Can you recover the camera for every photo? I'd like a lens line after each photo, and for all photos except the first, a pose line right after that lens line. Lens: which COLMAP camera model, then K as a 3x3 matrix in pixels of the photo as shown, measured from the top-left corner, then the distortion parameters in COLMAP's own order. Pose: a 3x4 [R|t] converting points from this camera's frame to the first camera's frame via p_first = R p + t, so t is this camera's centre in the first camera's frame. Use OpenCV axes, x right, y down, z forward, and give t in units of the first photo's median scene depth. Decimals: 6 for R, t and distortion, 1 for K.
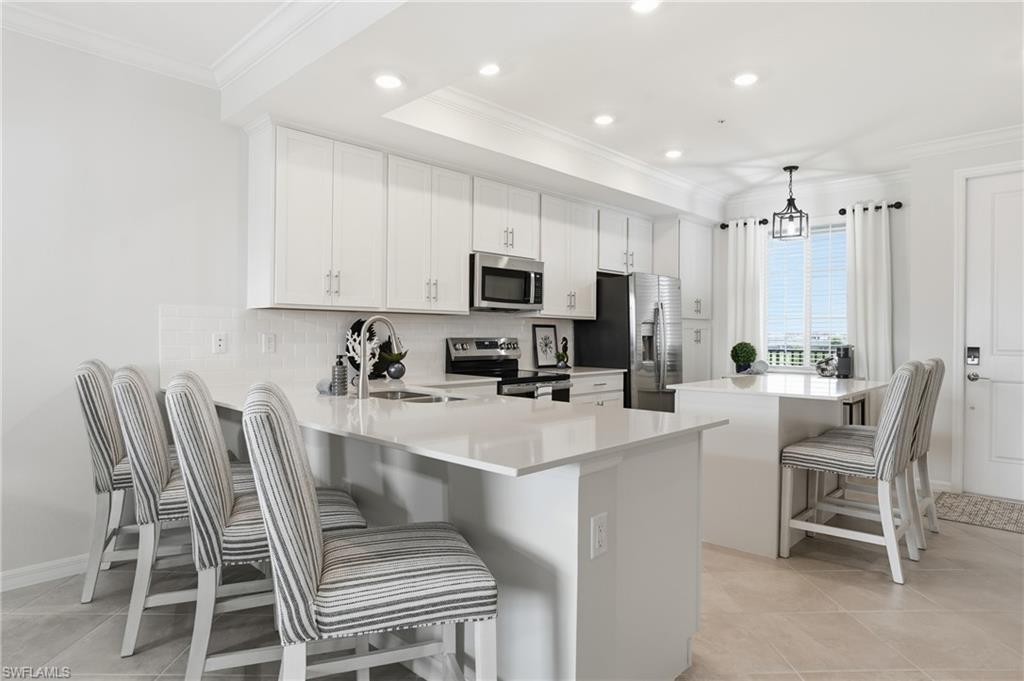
lens RADIAL K [[602.3, 0, 511.3], [0, 602.3, 331.6], [0, 0, 1]] dist [-0.046618, 0.031759]
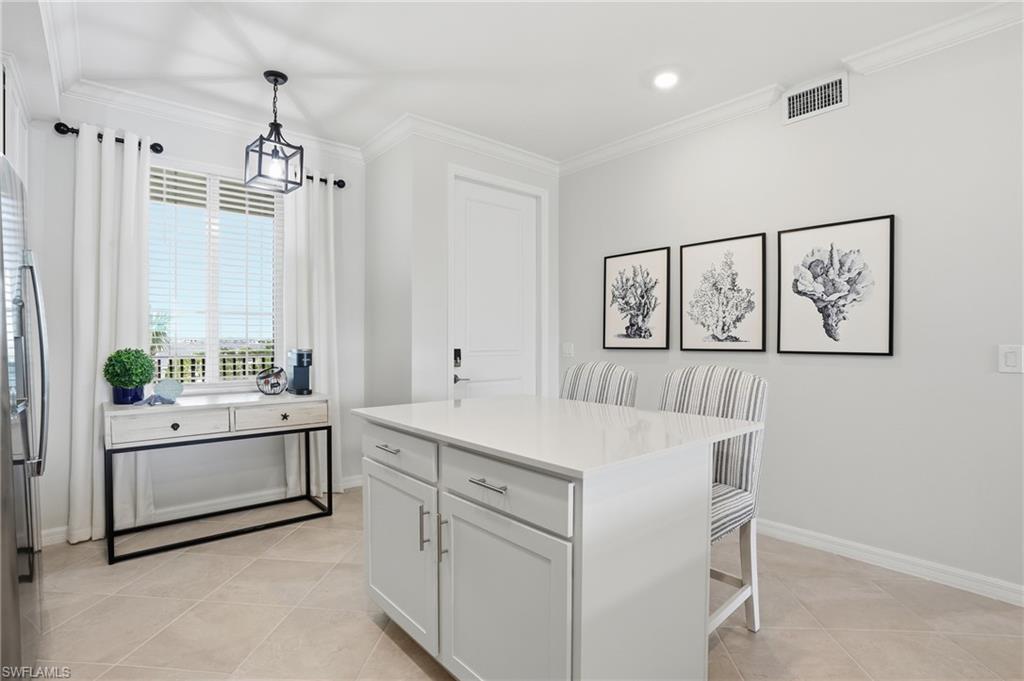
lens RADIAL K [[498.9, 0, 512.0], [0, 498.9, 340.5], [0, 0, 1]] dist [-0.018545, 0.000211]
pose [[0.122559, -0.002832, 0.992457, -0.034140], [-0.003315, 0.999989, 0.003263, 0.009422], [-0.992456, -0.003689, 0.122549, 0.744515]]
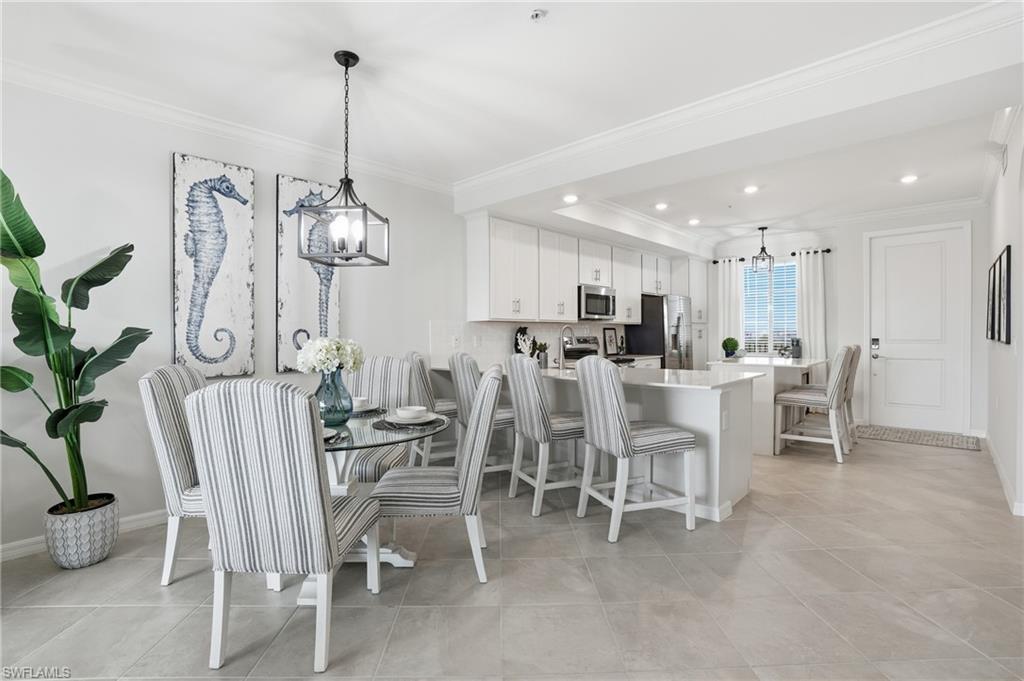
lens RADIAL K [[476.0, 0, 509.3], [0, 476.0, 336.2], [0, 0, 1]] dist [-0.070894, 0.025185]
pose [[0.999911, -0.013313, -0.000881, -0.234072], [0.013319, 0.999888, 0.006866, -0.002474], [0.000789, -0.006877, 0.999976, -0.276015]]
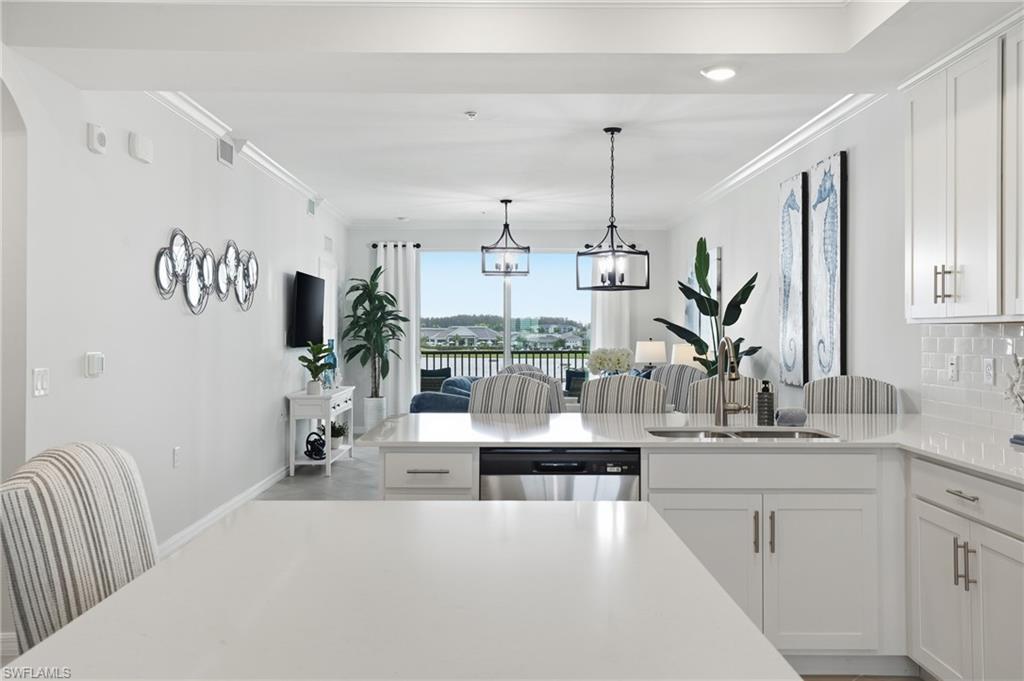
lens RADIAL K [[863.4, 0, 508.9], [0, 863.4, 330.2], [0, 0, 1]] dist [0.008932, 0.000585]
pose [[-0.720620, -0.009030, -0.693271, 0.538754], [-0.003909, 0.999952, -0.008962, -0.013072], [0.693319, -0.003748, -0.720621, 1.009114]]
